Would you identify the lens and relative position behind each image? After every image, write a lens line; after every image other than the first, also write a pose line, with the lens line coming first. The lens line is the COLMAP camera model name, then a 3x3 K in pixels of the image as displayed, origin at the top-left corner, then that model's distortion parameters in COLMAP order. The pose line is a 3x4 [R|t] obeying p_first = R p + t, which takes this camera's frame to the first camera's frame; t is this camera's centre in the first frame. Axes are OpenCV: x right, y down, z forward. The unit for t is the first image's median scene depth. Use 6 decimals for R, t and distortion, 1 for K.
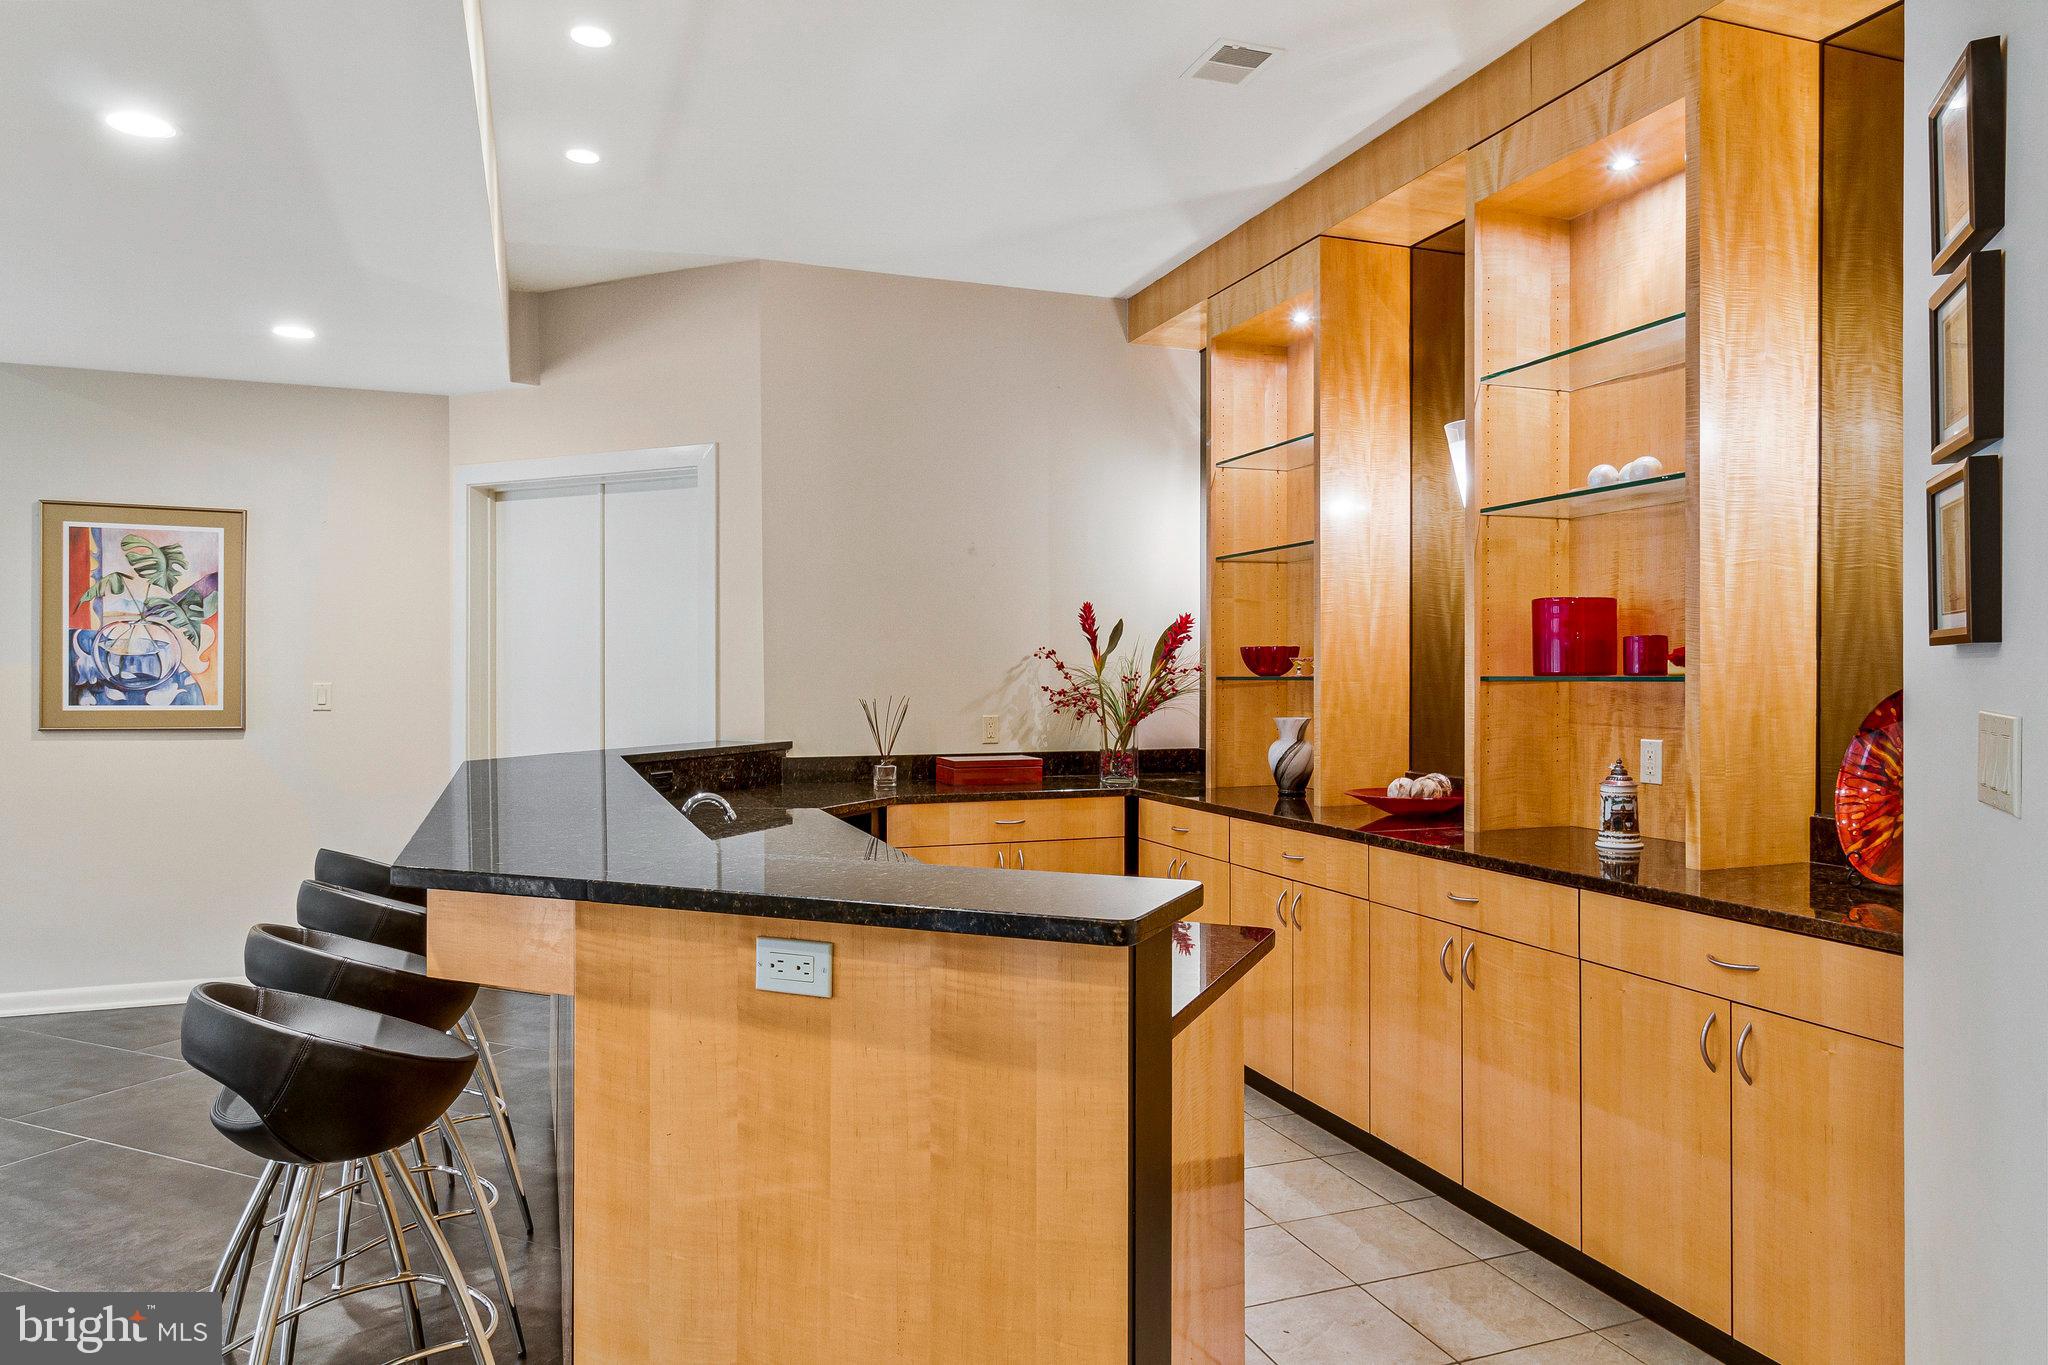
lens RADIAL K [[1302.1, 0, 1024.0], [0, 1302.1, 682.5], [0, 0, 1]] dist [0.001393, 0.001303]
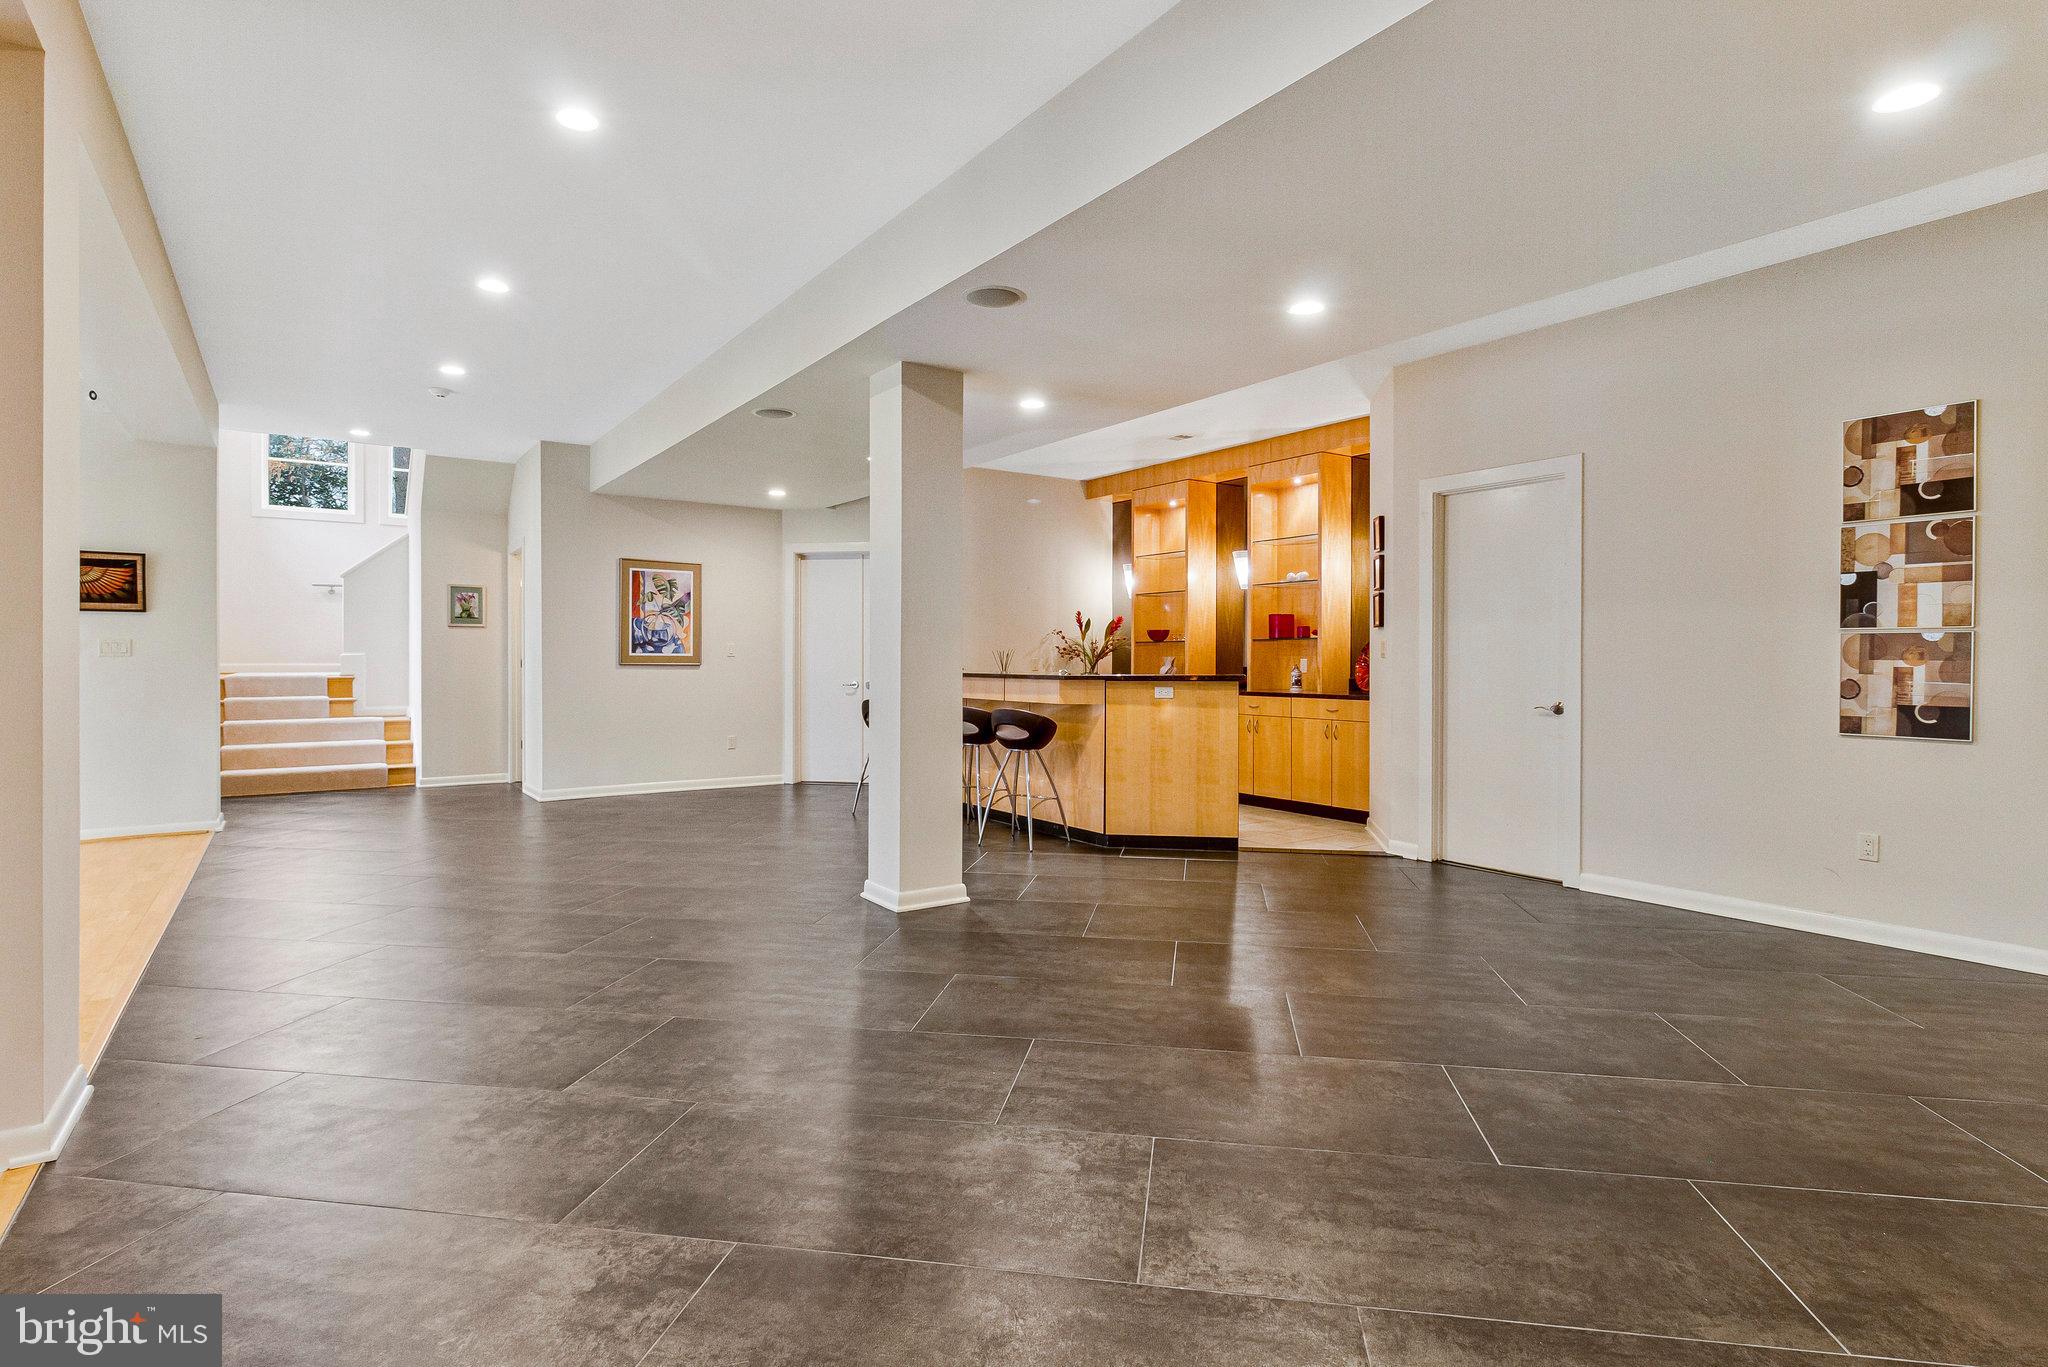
lens RADIAL K [[1030.4, 0, 1031.8], [0, 1030.4, 670.8], [0, 0, 1]] dist [0.003946, -0.000417]
pose [[0.967058, -0.002096, 0.254547, -0.522821], [0.000515, 0.999980, 0.006278, 0.036738], [-0.254555, -0.005940, 0.967040, -0.825413]]
